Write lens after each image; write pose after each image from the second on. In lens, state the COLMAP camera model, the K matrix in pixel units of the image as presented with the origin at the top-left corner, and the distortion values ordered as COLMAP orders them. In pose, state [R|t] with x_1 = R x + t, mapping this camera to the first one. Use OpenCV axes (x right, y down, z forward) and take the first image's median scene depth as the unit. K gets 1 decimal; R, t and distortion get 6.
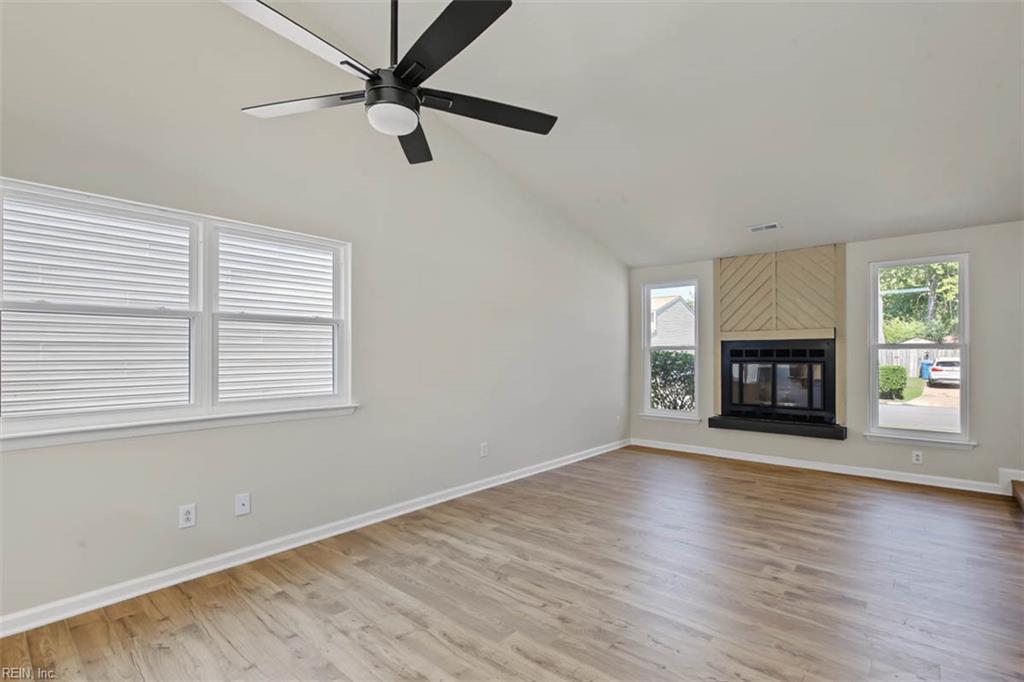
lens RADIAL K [[475.8, 0, 519.7], [0, 475.8, 350.5], [0, 0, 1]] dist [0.005329, 0.000357]
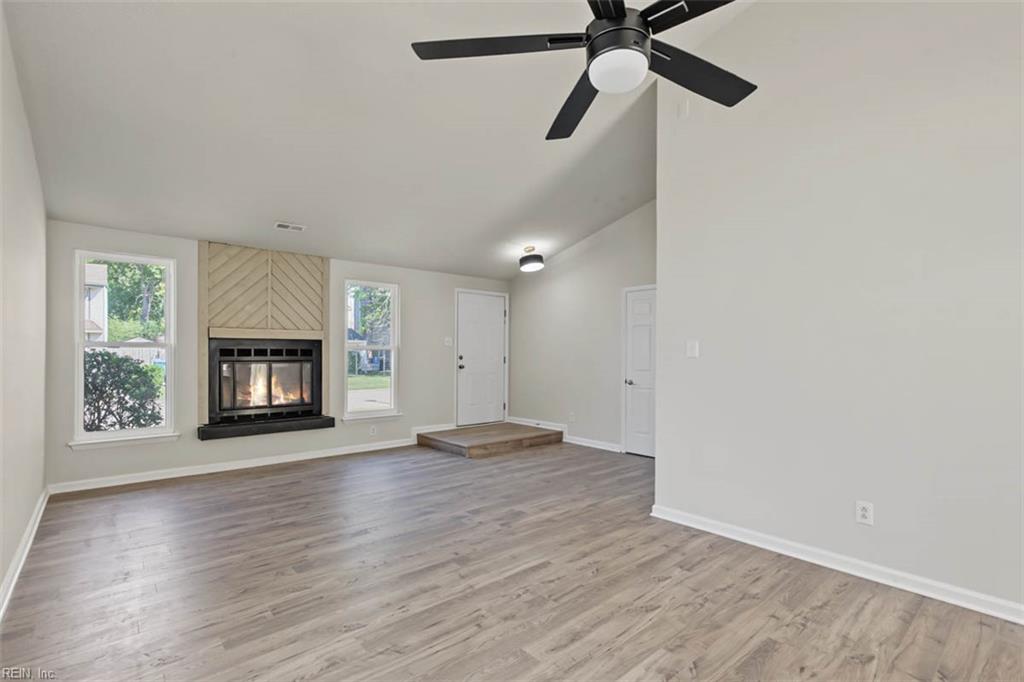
lens RADIAL K [[475.8, 0, 519.7], [0, 475.8, 350.5], [0, 0, 1]] dist [0.005329, 0.000357]
pose [[0.140687, 0.008815, 0.990015, -0.403796], [-0.010463, 0.999918, -0.007416, 0.003767], [-0.989999, -0.009315, 0.140768, 0.375578]]
